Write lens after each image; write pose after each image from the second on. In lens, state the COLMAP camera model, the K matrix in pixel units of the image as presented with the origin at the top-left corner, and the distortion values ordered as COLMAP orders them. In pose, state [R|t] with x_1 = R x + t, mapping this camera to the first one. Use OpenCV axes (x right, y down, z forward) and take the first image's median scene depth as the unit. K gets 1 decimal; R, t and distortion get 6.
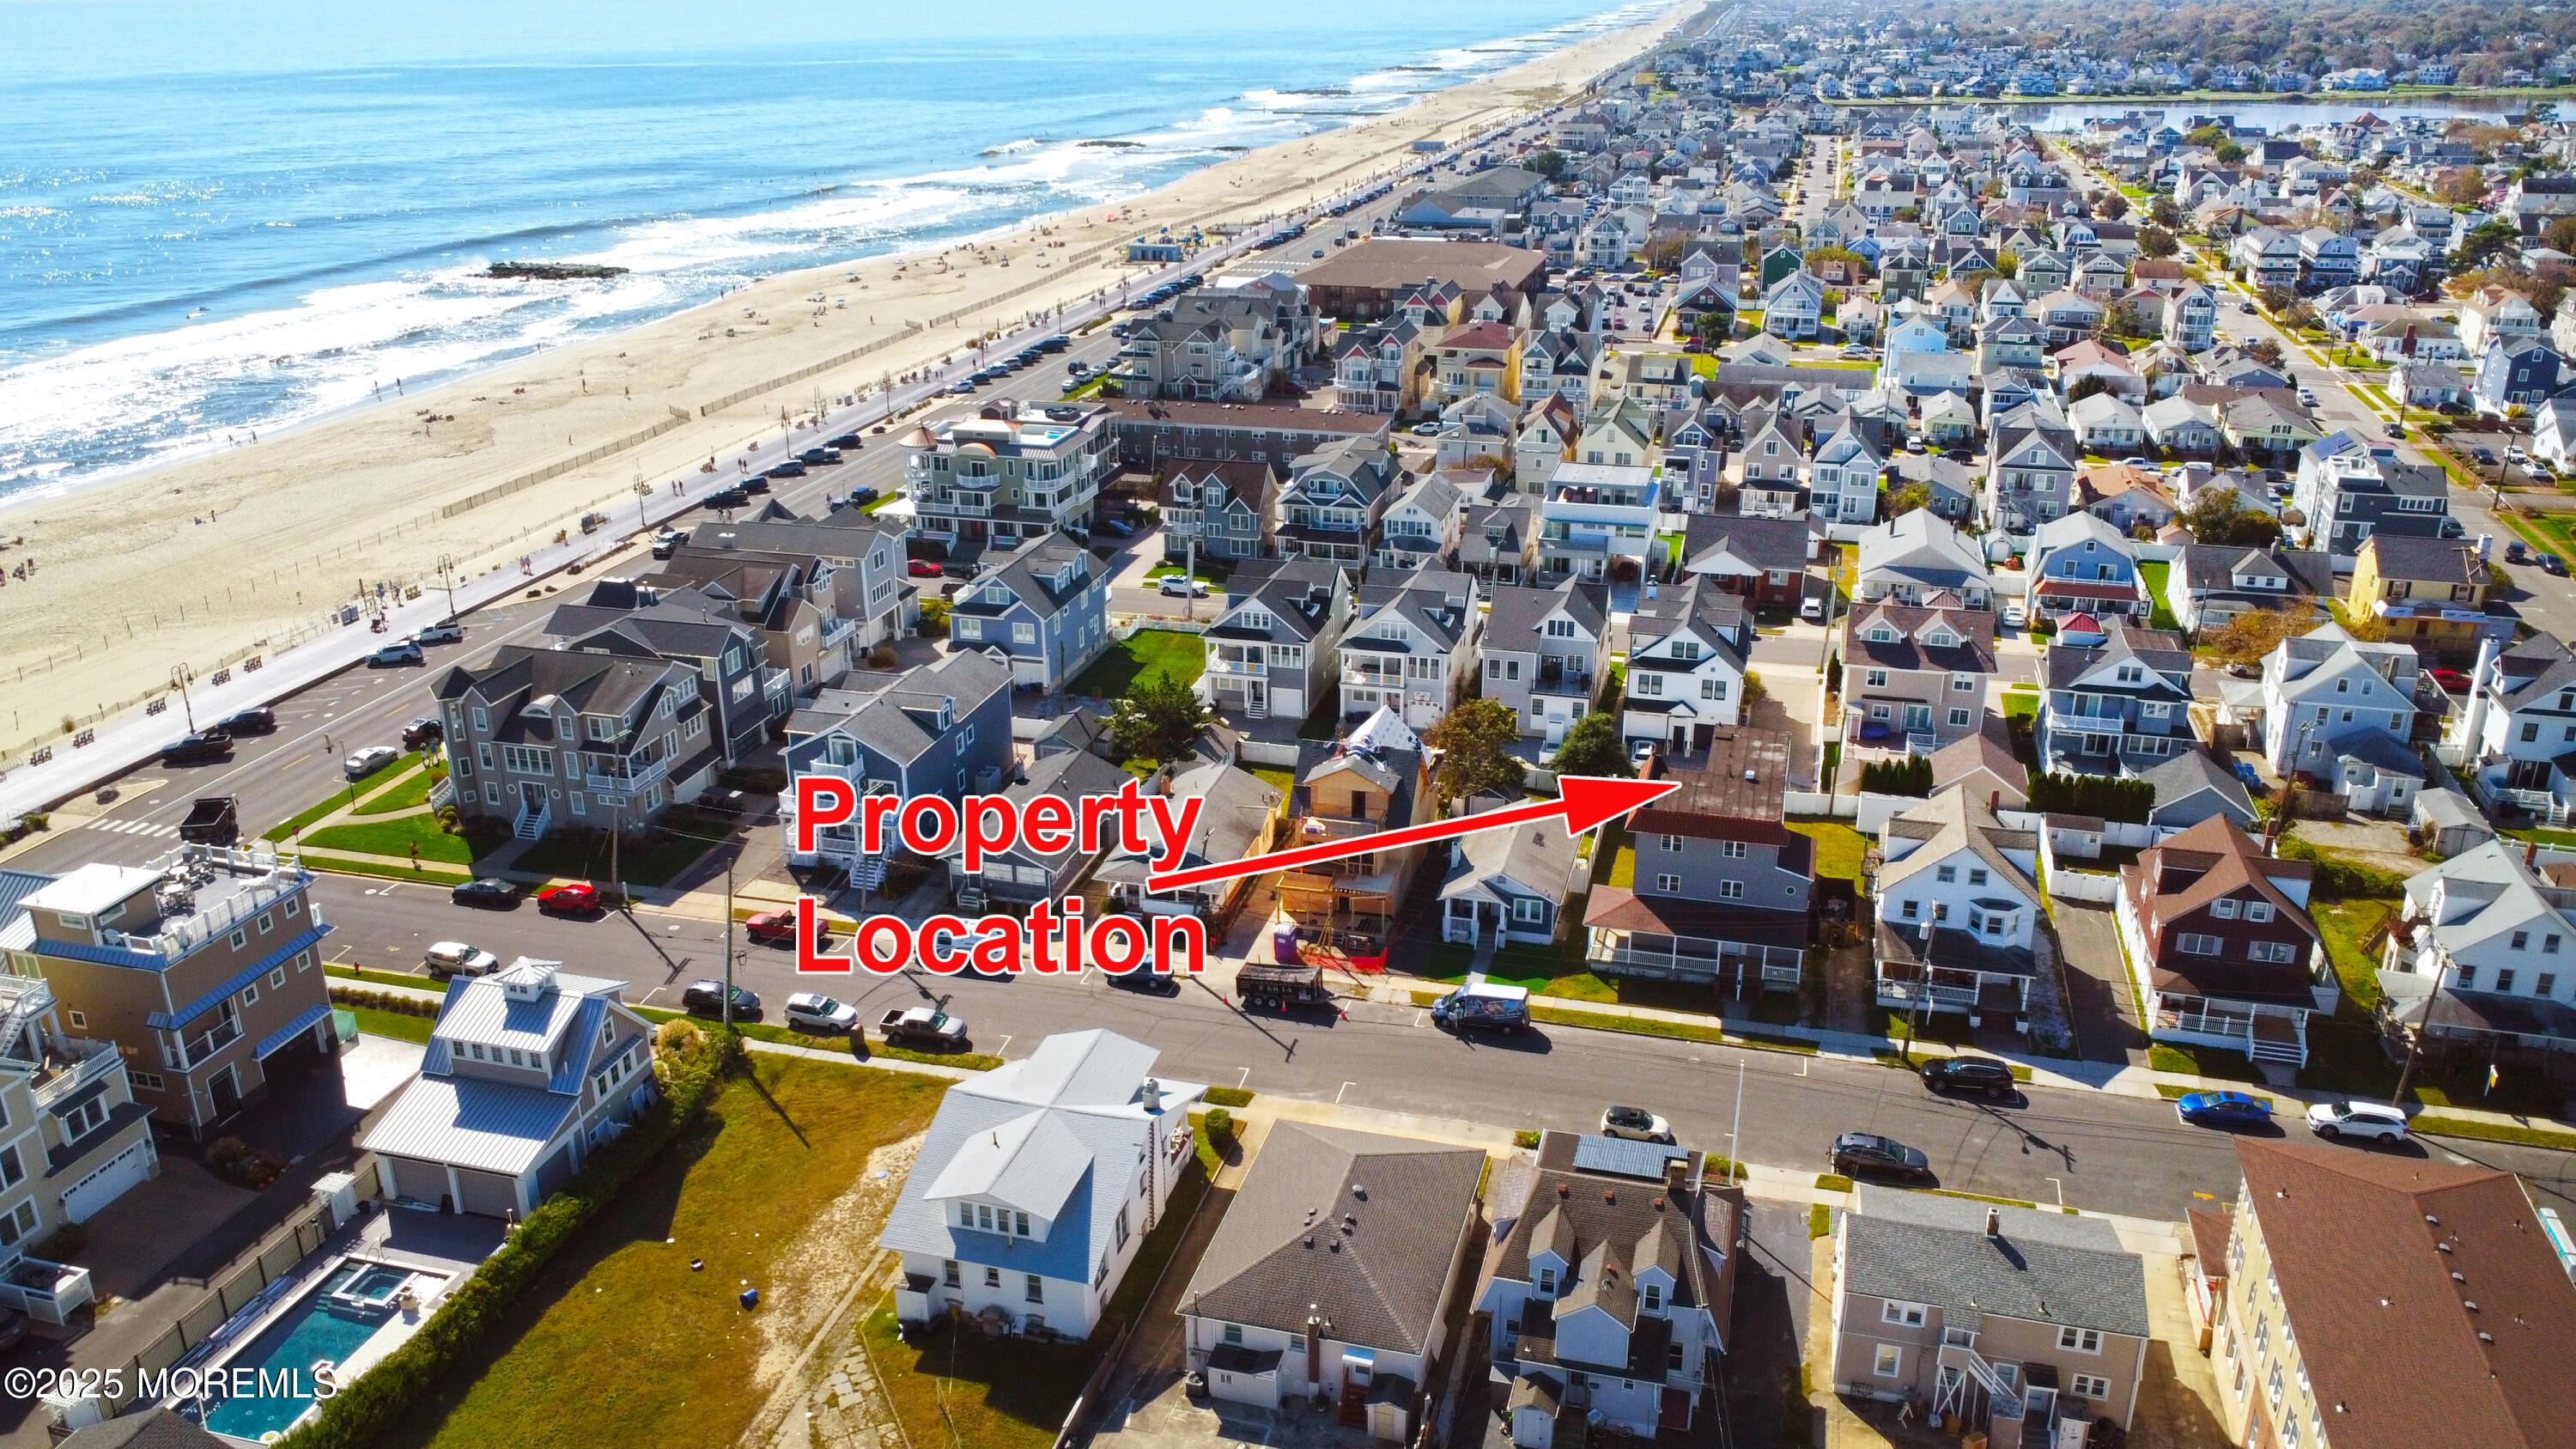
lens RADIAL K [[1938.9, 0, 1280.7], [0, 1938.9, 730.9], [0, 0, 1]] dist [0.002186, 0.000386]
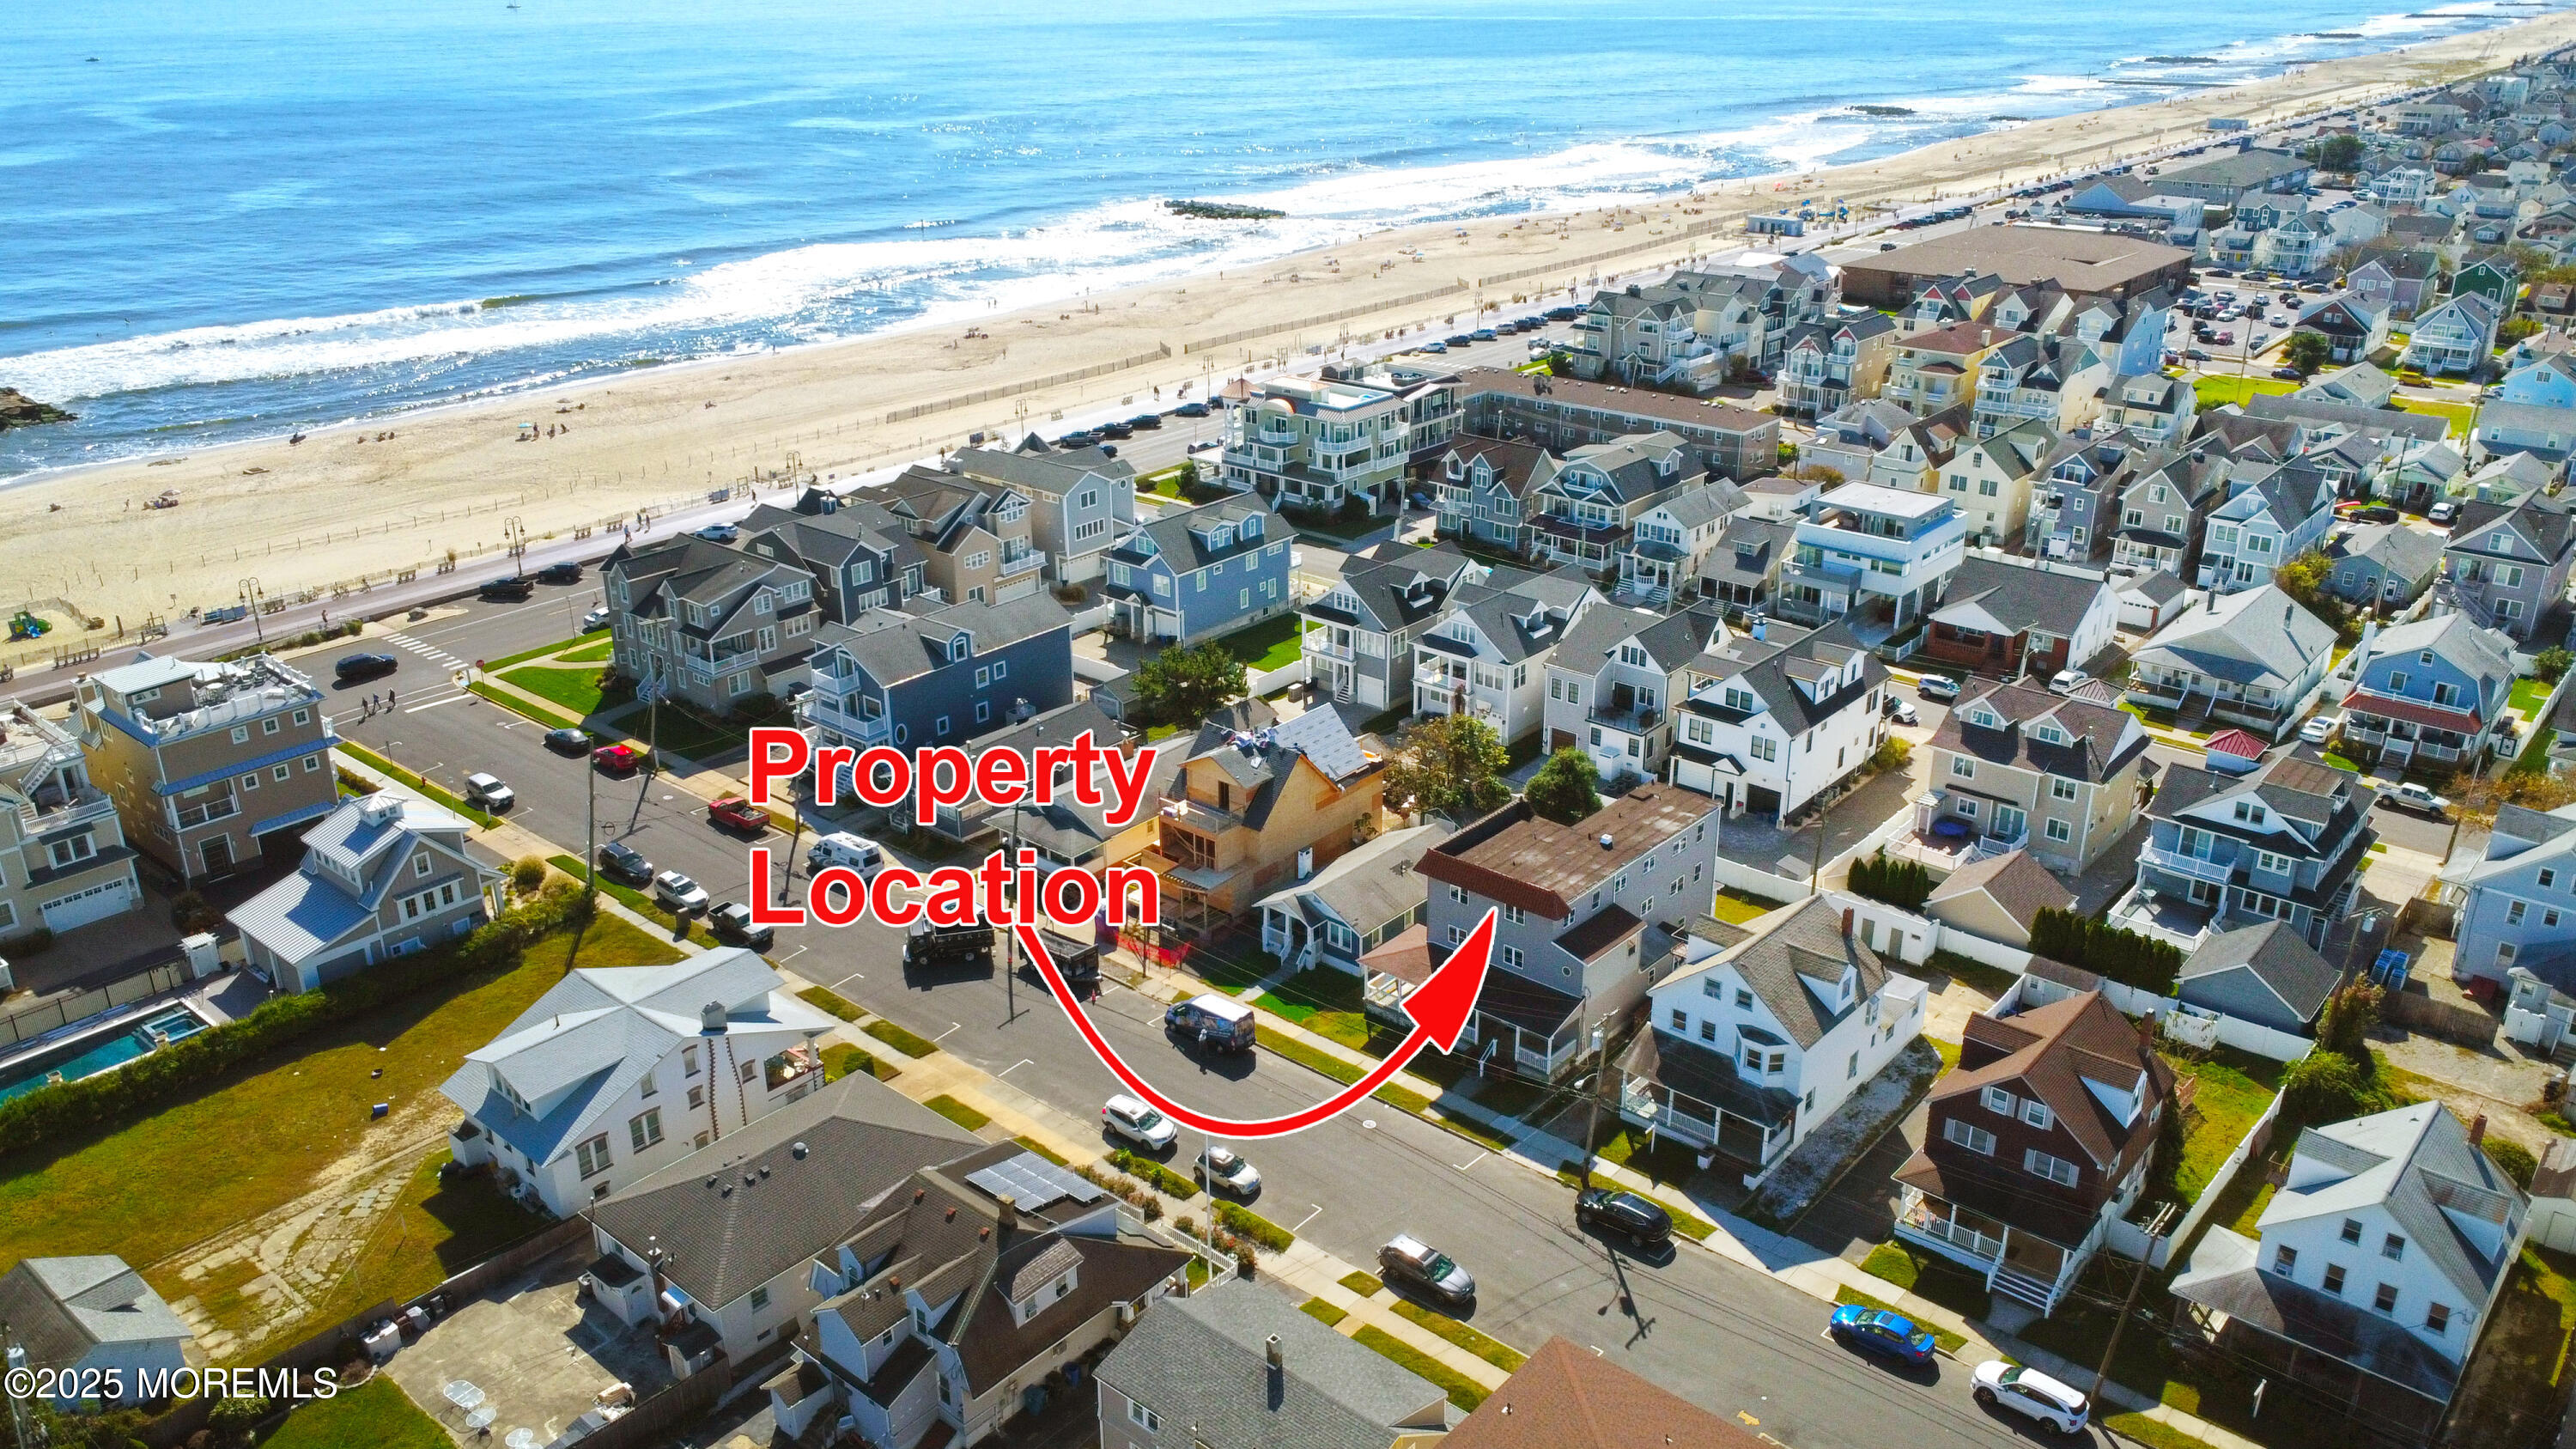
lens RADIAL K [[1938.9, 0, 1280.7], [0, 1938.9, 730.9], [0, 0, 1]] dist [0.002186, 0.000386]
pose [[0.902638, 0.162172, -0.398680, 0.375382], [-0.154009, 0.986665, 0.052661, -0.041786], [0.401903, 0.013866, 0.915577, 0.099829]]
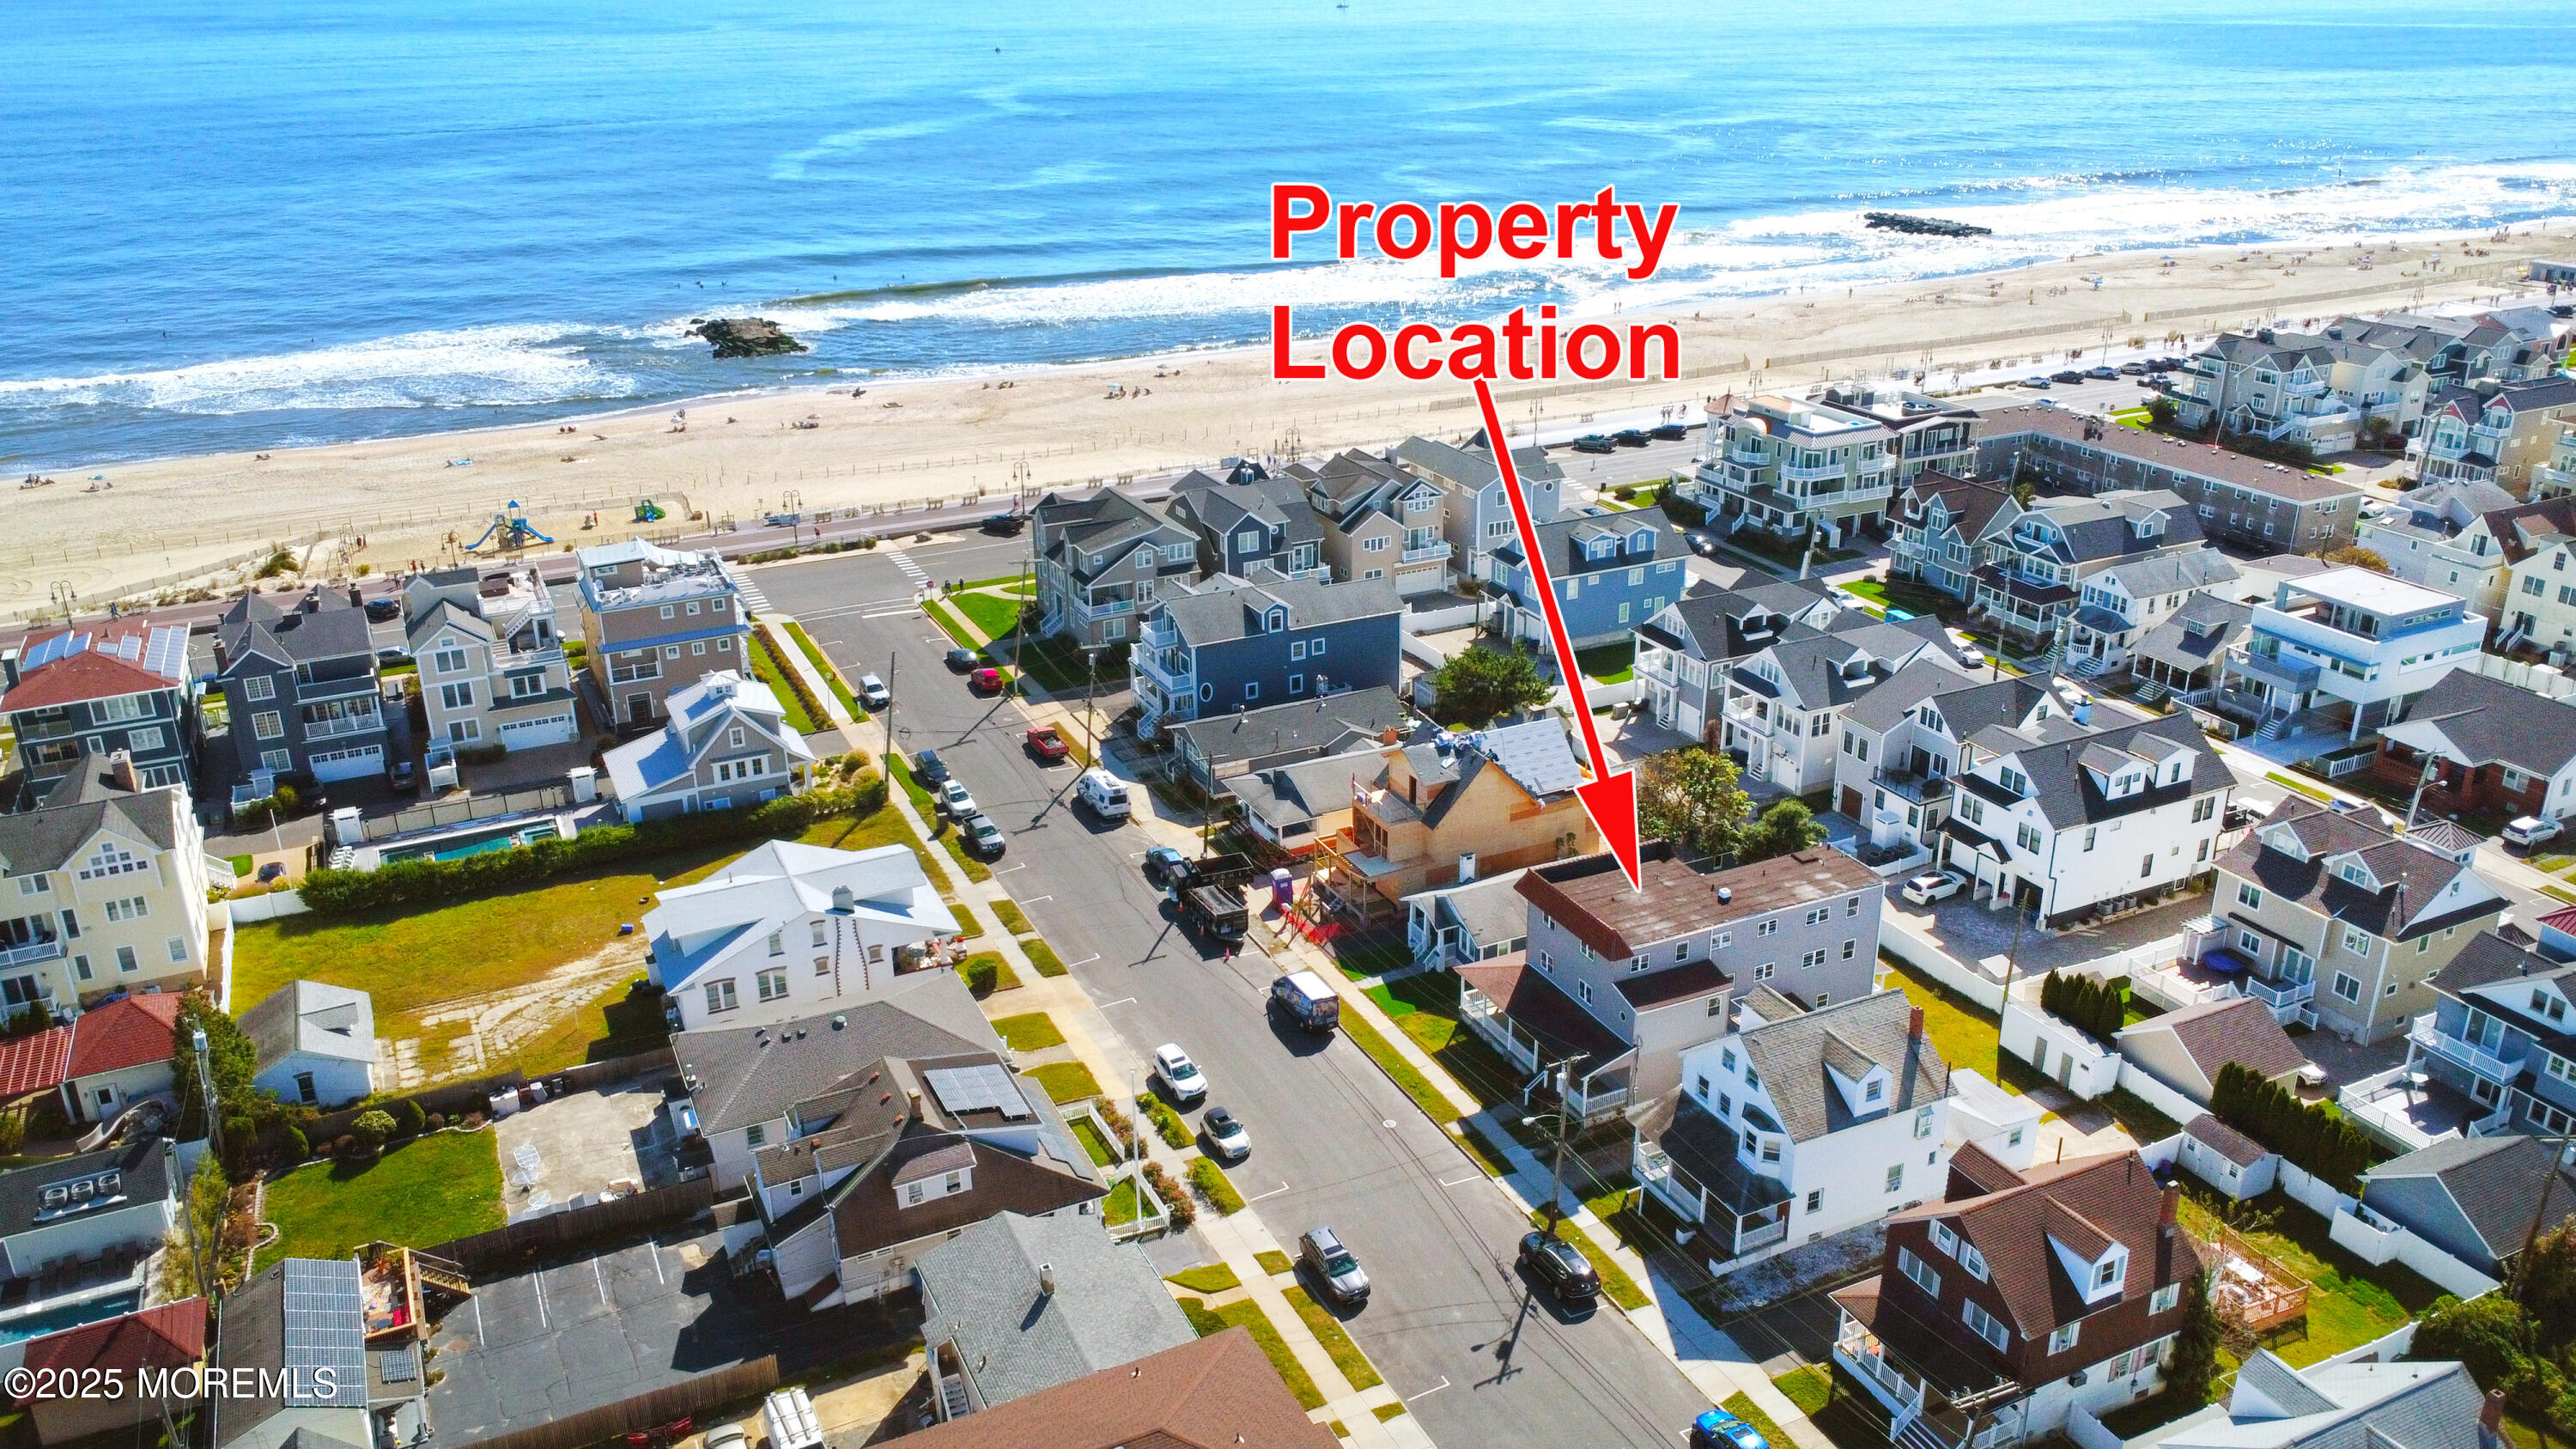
lens RADIAL K [[1938.9, 0, 1280.7], [0, 1938.9, 730.9], [0, 0, 1]] dist [0.002186, 0.000386]
pose [[0.653075, 0.281481, -0.703038, 0.570990], [-0.266415, 0.954408, 0.134642, -0.088813], [0.708884, 0.099368, 0.698290, 0.216675]]
